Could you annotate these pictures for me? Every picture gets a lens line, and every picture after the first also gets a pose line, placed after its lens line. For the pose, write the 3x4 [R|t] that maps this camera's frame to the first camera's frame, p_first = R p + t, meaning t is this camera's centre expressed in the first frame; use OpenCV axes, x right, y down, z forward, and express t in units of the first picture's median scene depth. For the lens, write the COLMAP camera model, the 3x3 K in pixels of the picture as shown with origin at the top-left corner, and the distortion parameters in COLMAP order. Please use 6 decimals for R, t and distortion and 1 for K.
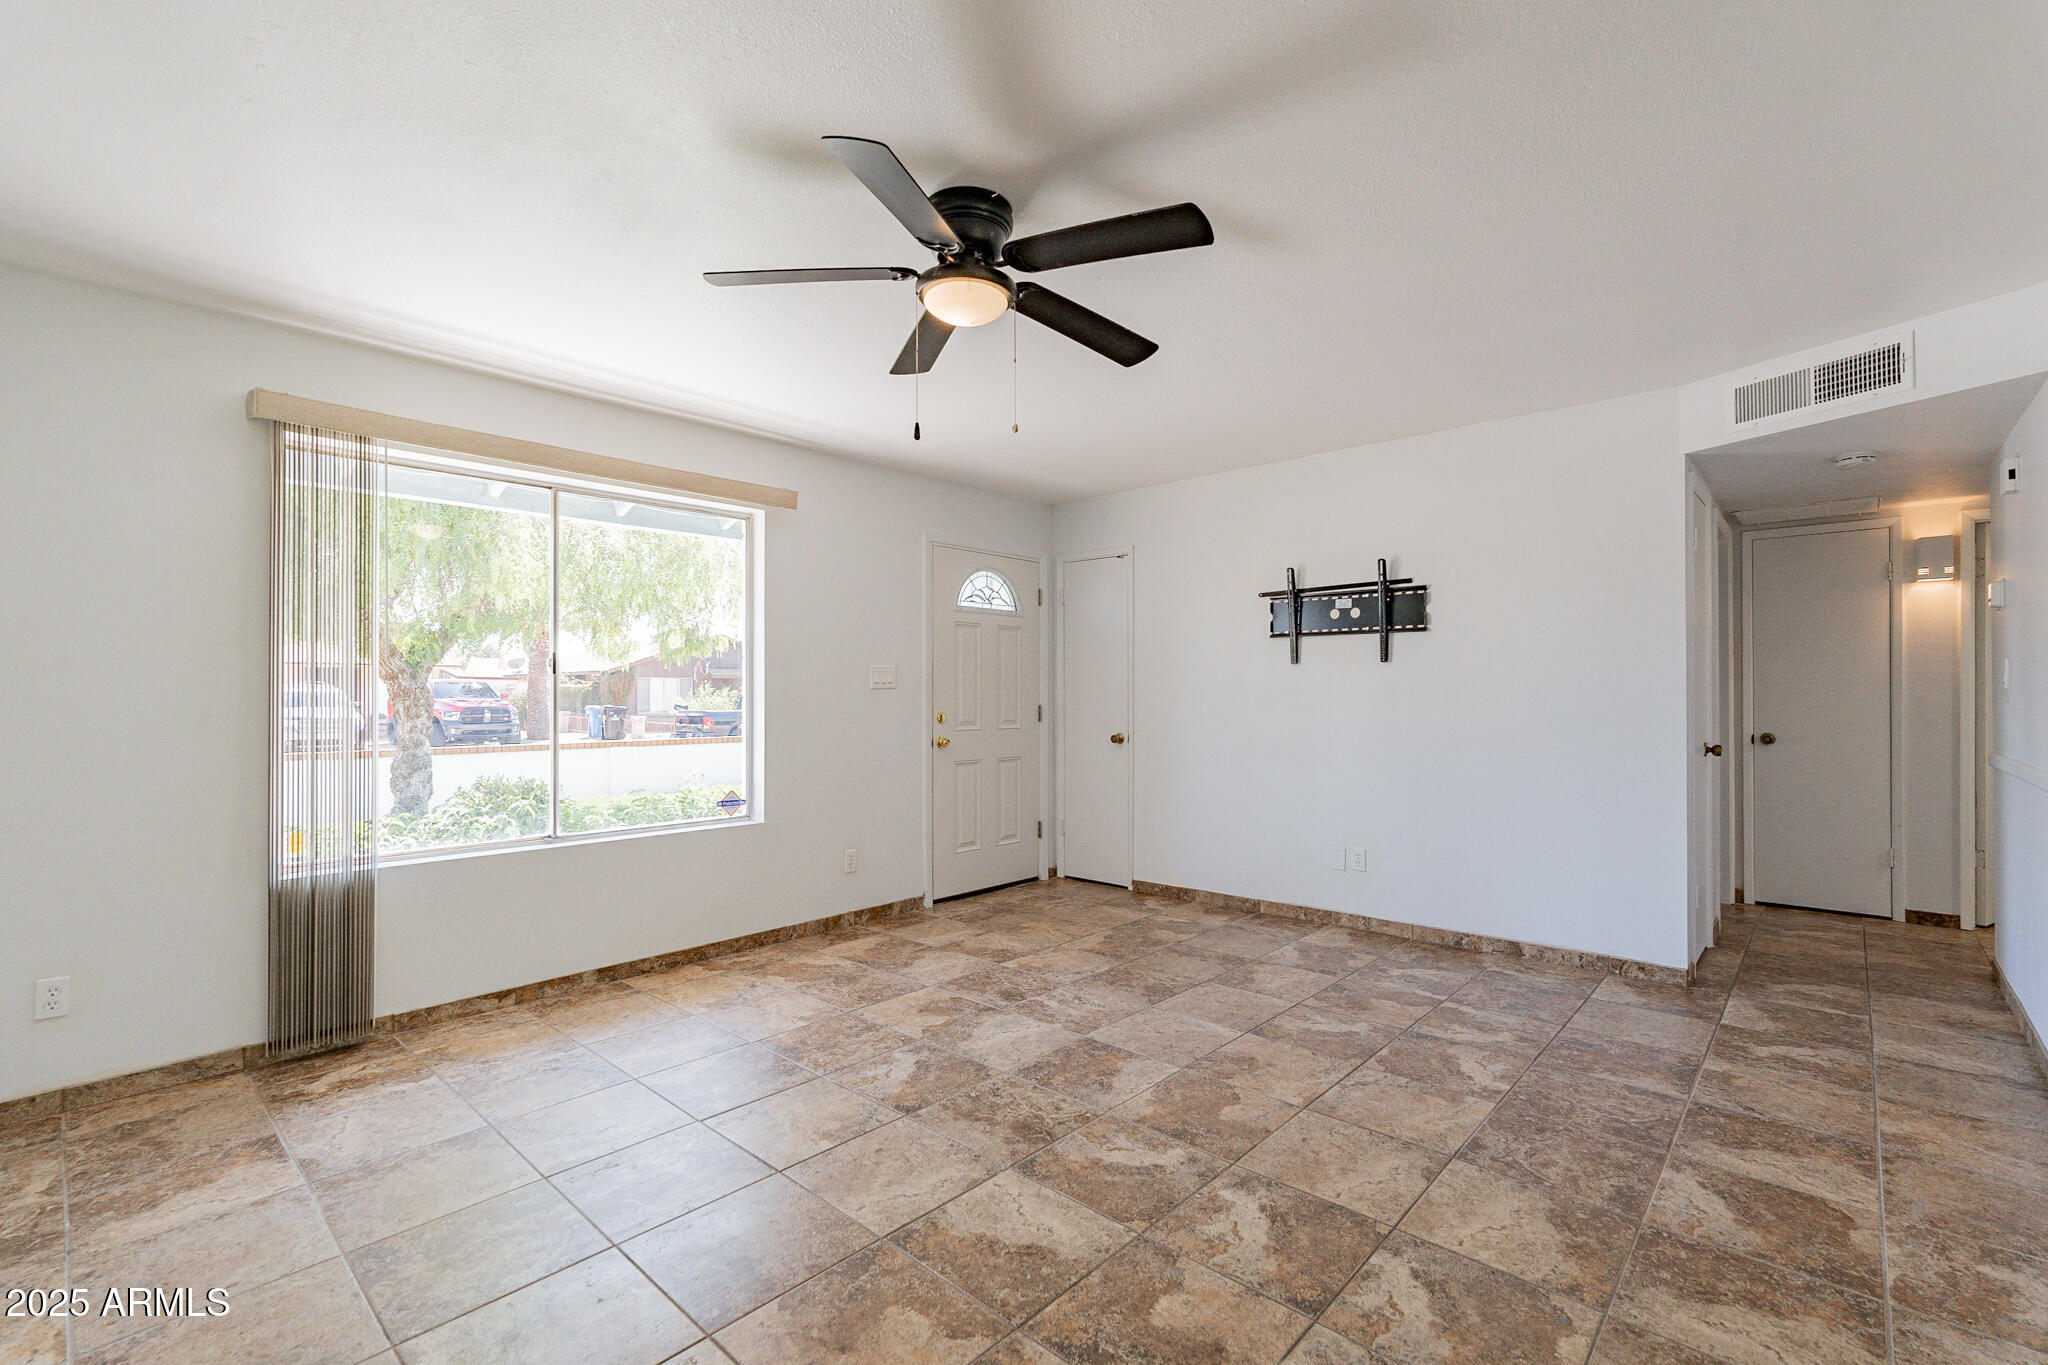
lens RADIAL K [[897.7, 0, 1024.1], [0, 897.7, 696.6], [0, 0, 1]] dist [-0.002188, 0.000597]
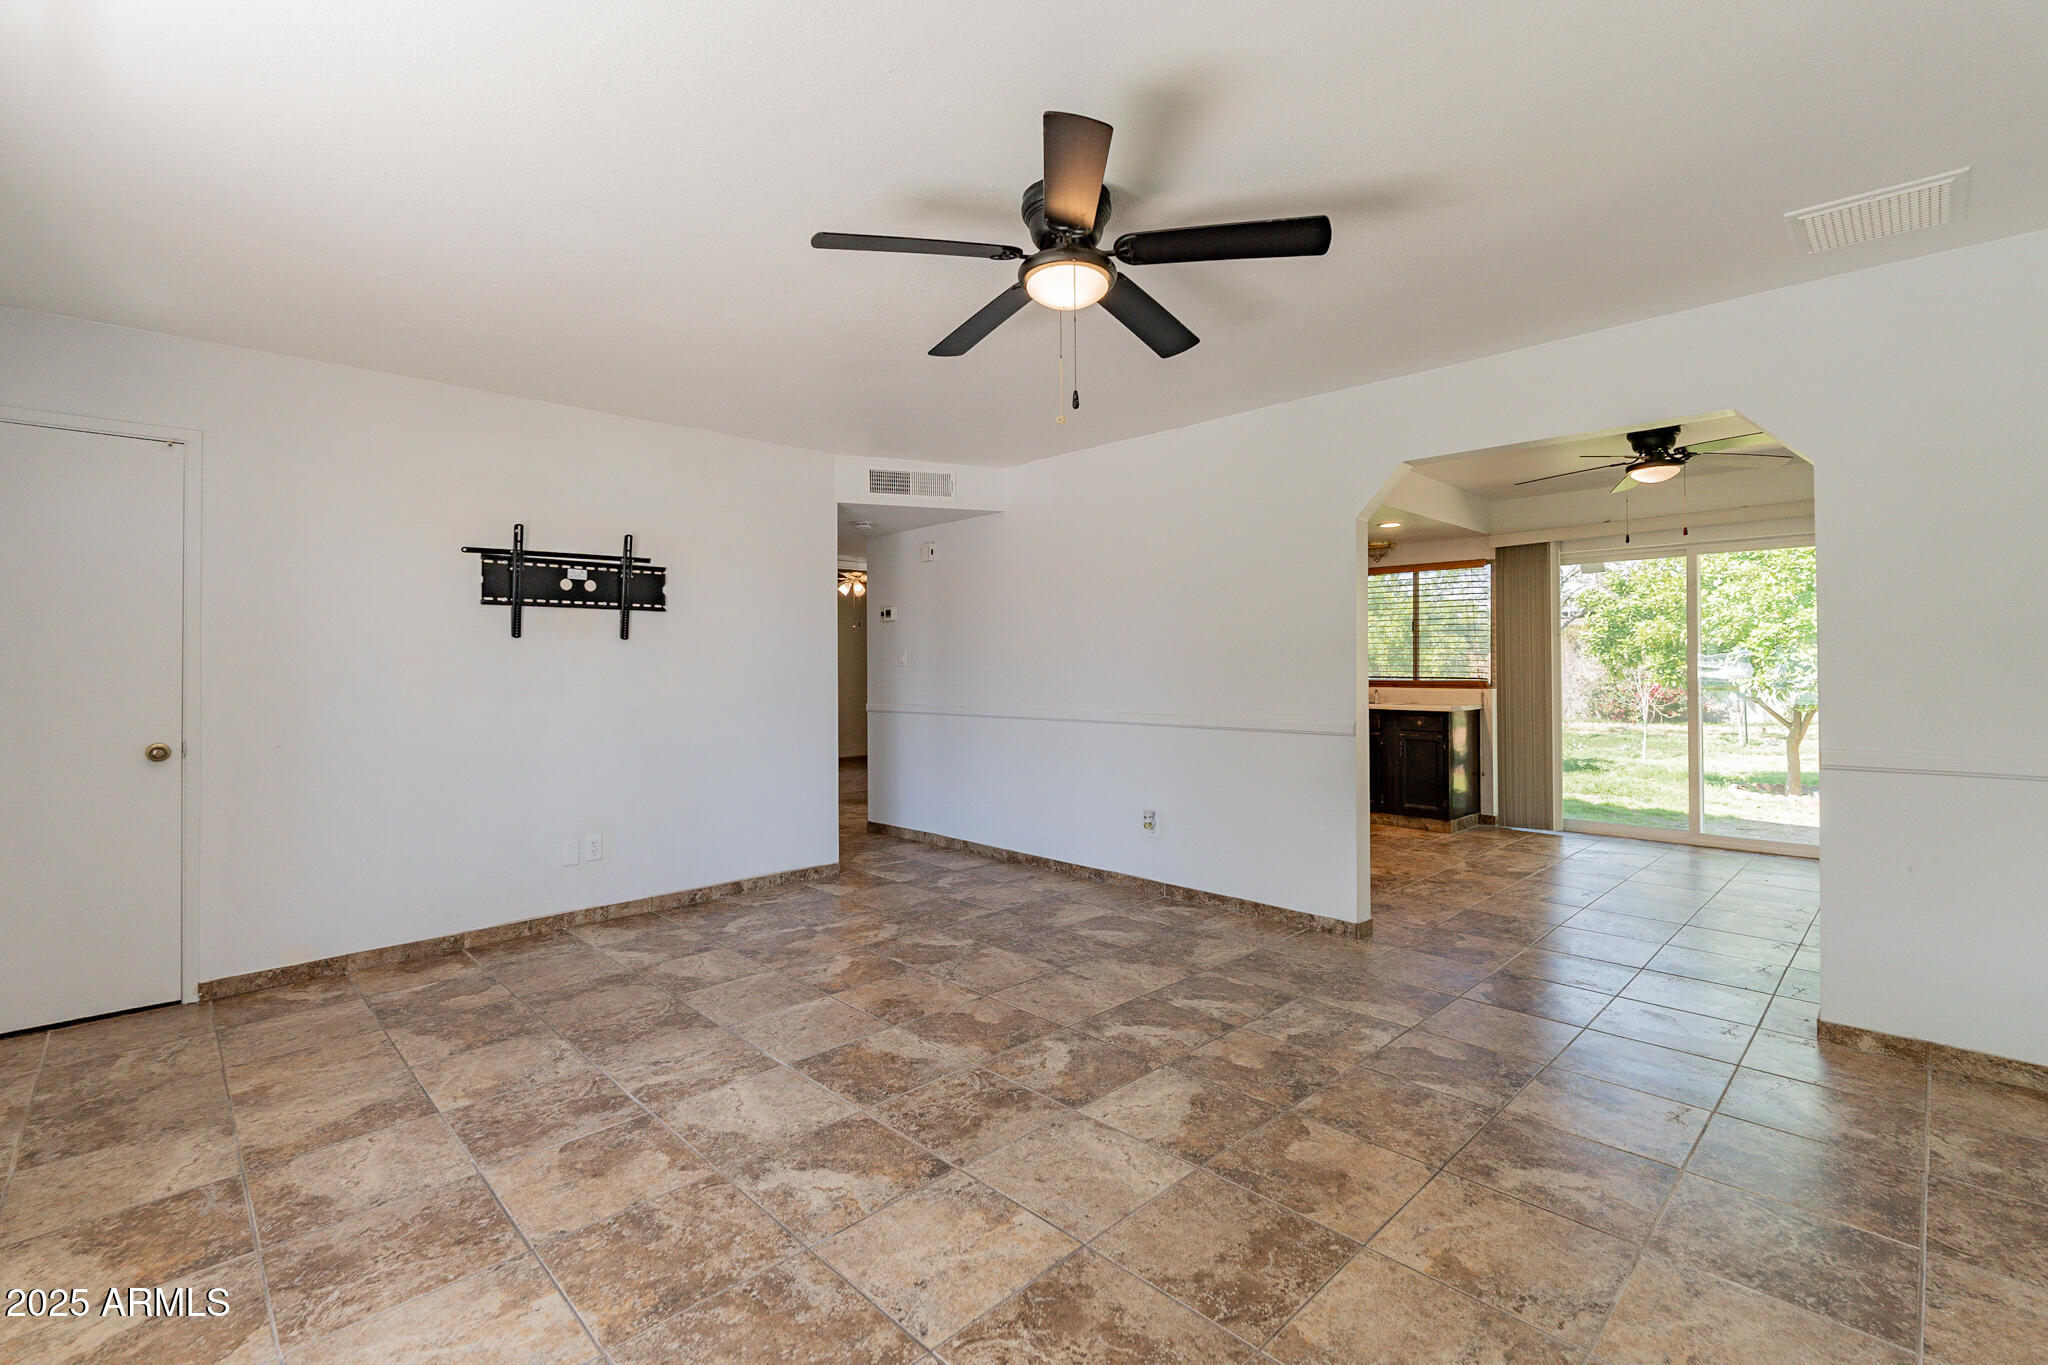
lens RADIAL K [[897.7, 0, 1024.6], [0, 897.7, 682.5], [0, 0, 1]] dist [-0.002188, 0.000597]
pose [[0.057789, -0.015406, 0.998210, -0.686356], [0.010851, 0.999832, 0.014803, -0.001816], [-0.998270, 0.009976, 0.057946, 0.628300]]
